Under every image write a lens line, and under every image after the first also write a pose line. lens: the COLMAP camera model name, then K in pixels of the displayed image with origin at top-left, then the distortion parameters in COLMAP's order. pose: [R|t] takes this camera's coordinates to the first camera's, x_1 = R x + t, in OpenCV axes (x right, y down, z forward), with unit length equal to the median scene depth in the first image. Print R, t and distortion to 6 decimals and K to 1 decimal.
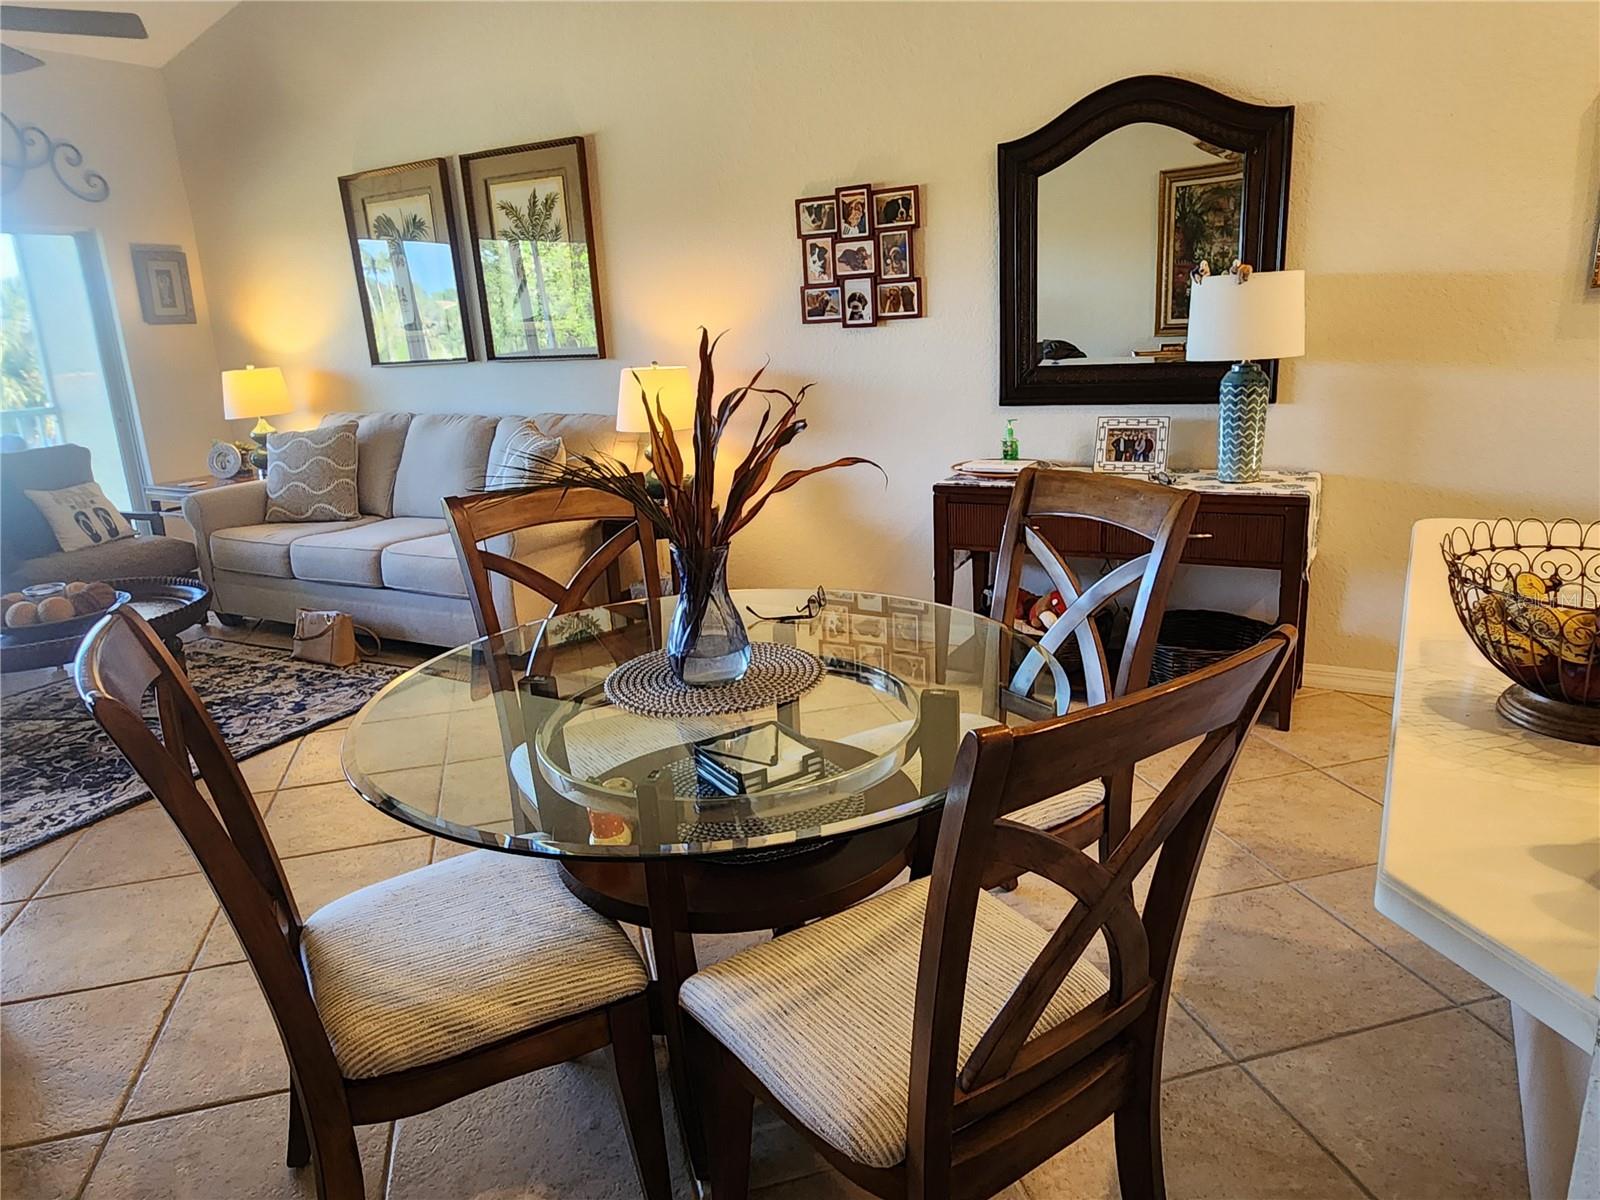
lens RADIAL K [[1061.7, 0, 804.9], [0, 1061.7, 597.9], [0, 0, 1]] dist [-0.005125, -0.002684]
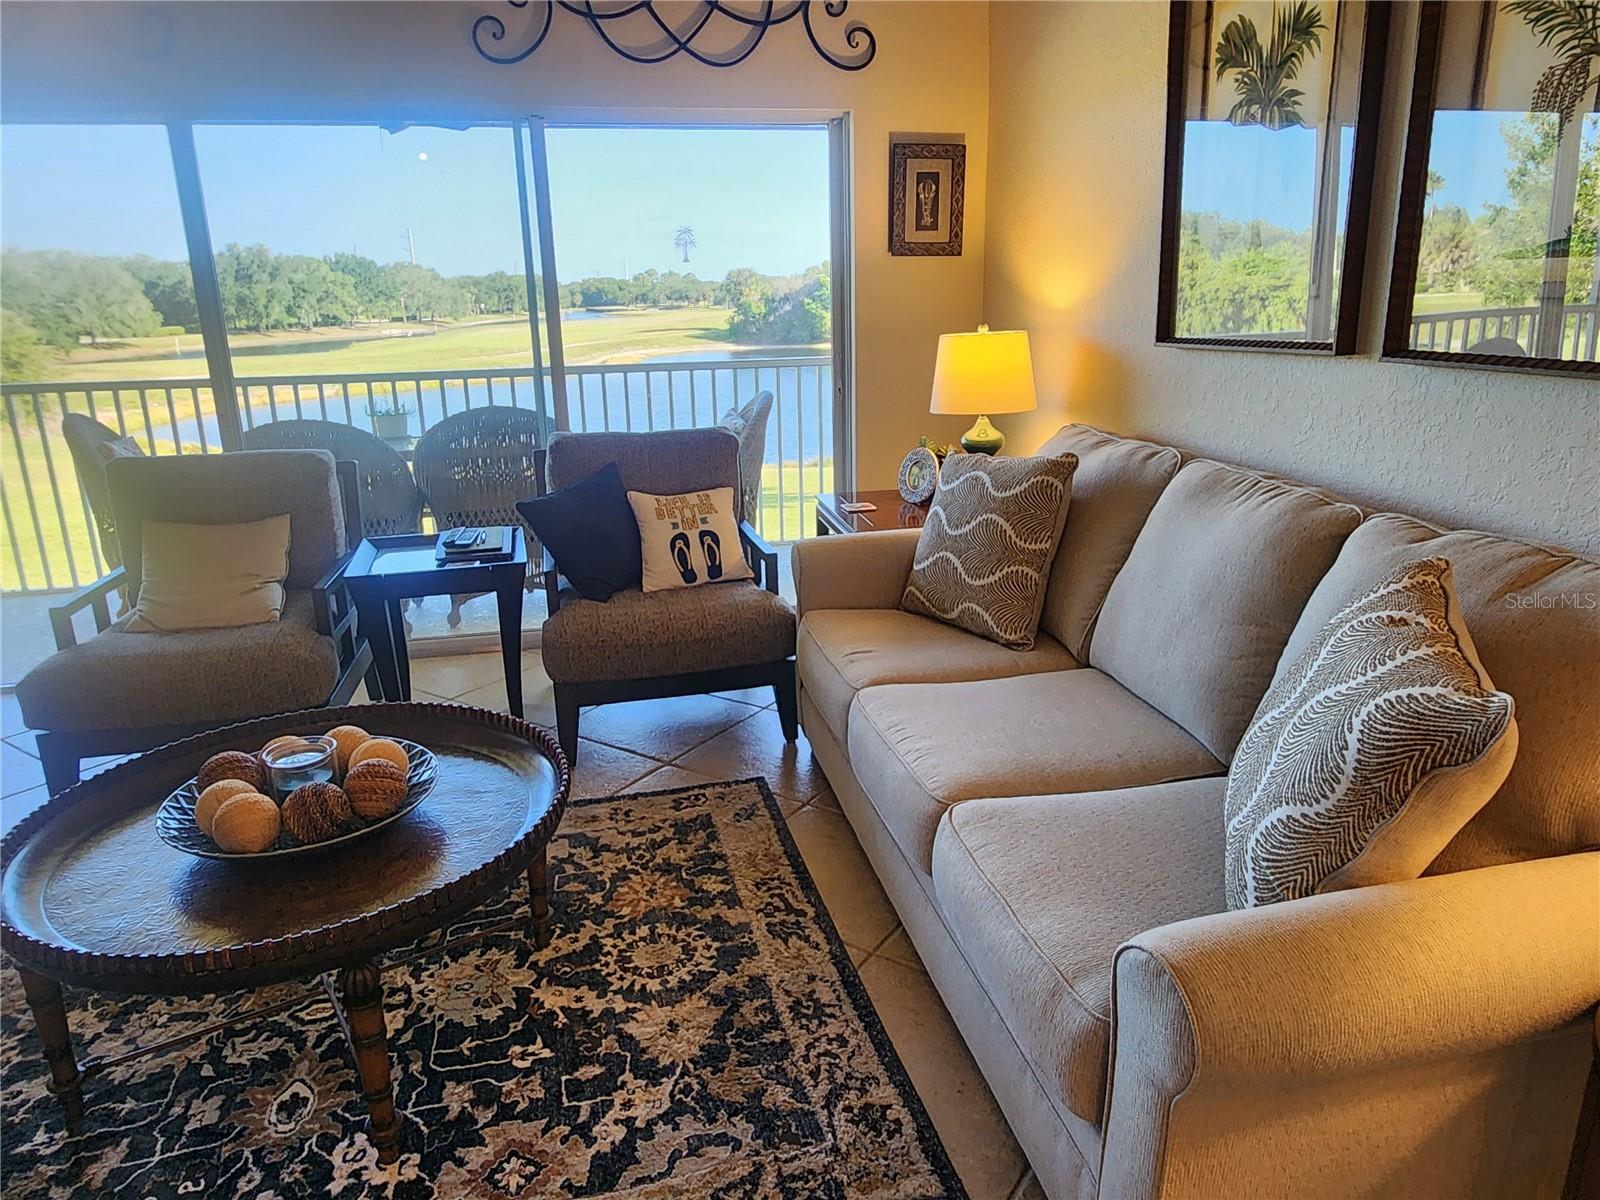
lens RADIAL K [[1061.7, 0, 801.2], [0, 1061.7, 604.8], [0, 0, 1]] dist [-0.005125, -0.002684]
pose [[0.658062, 0.245532, -0.711806, -0.136921], [-0.206193, 0.967966, 0.143268, -0.144765], [0.724182, 0.052490, 0.687609, 0.571376]]
